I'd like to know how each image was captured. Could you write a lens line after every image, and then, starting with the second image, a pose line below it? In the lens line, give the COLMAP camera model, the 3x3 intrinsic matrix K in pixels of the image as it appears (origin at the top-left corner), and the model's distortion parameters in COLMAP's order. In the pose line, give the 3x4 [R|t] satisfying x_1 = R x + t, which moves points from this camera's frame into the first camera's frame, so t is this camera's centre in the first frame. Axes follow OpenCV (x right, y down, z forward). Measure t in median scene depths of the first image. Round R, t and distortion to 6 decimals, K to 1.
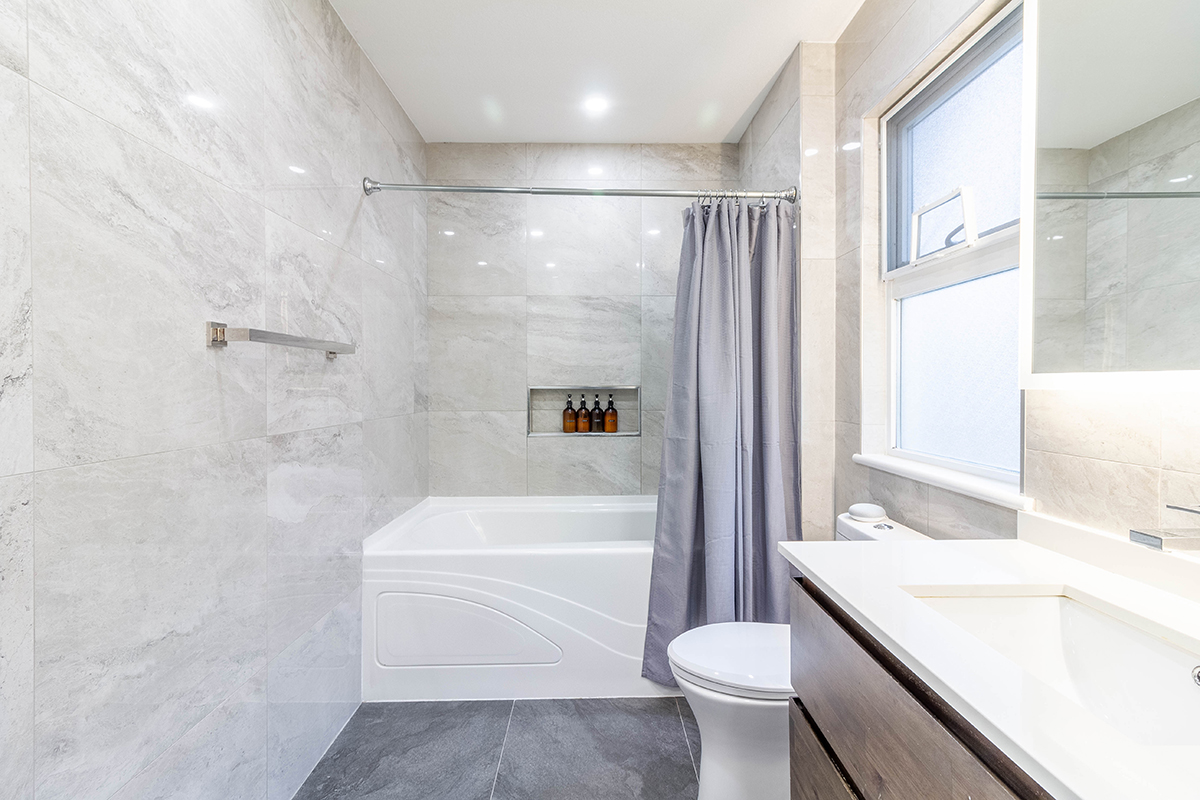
lens RADIAL K [[563.7, 0, 603.0], [0, 563.7, 389.0], [0, 0, 1]] dist [0.008314, 0.000098]
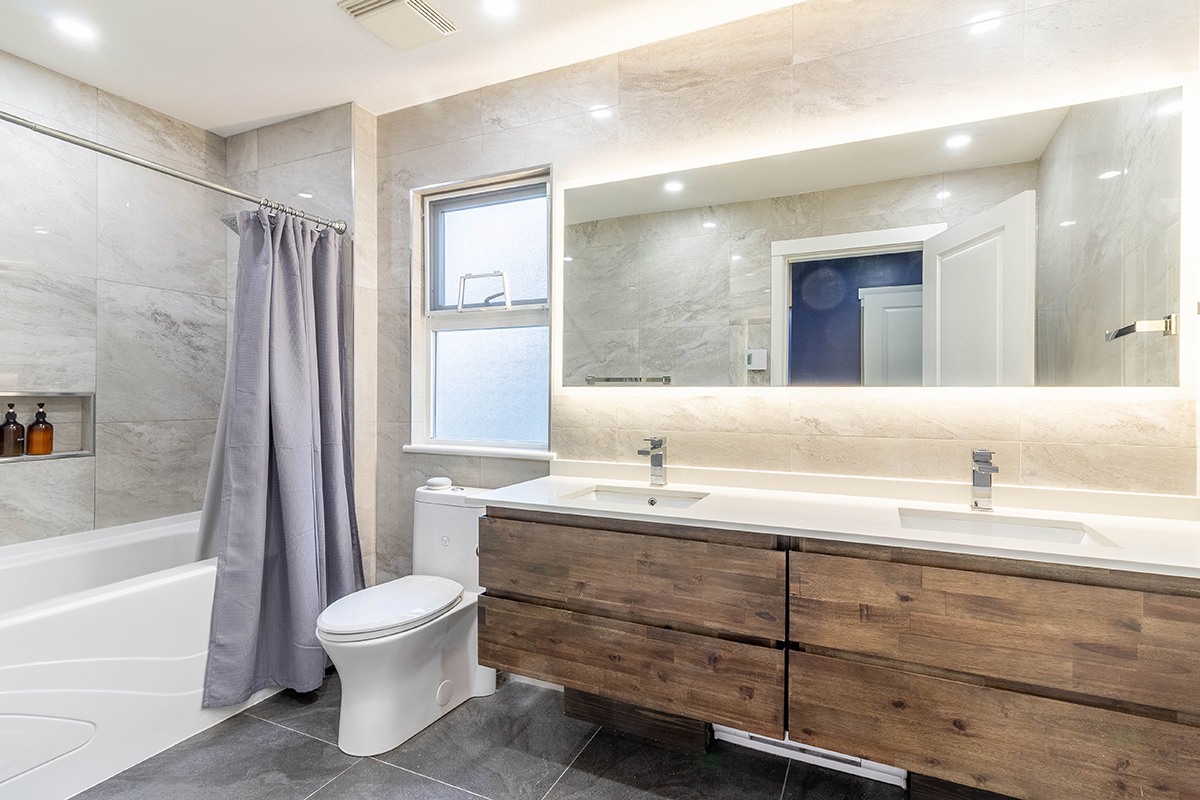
lens RADIAL K [[560.7, 0, 603.1], [0, 560.7, 399.1], [0, 0, 1]] dist [0.003982, 0.000190]
pose [[0.448802, -0.004822, 0.893618, -0.454696], [0.001967, 0.999988, 0.004408, 0.002978], [-0.893629, -0.000221, 0.448806, 0.006850]]
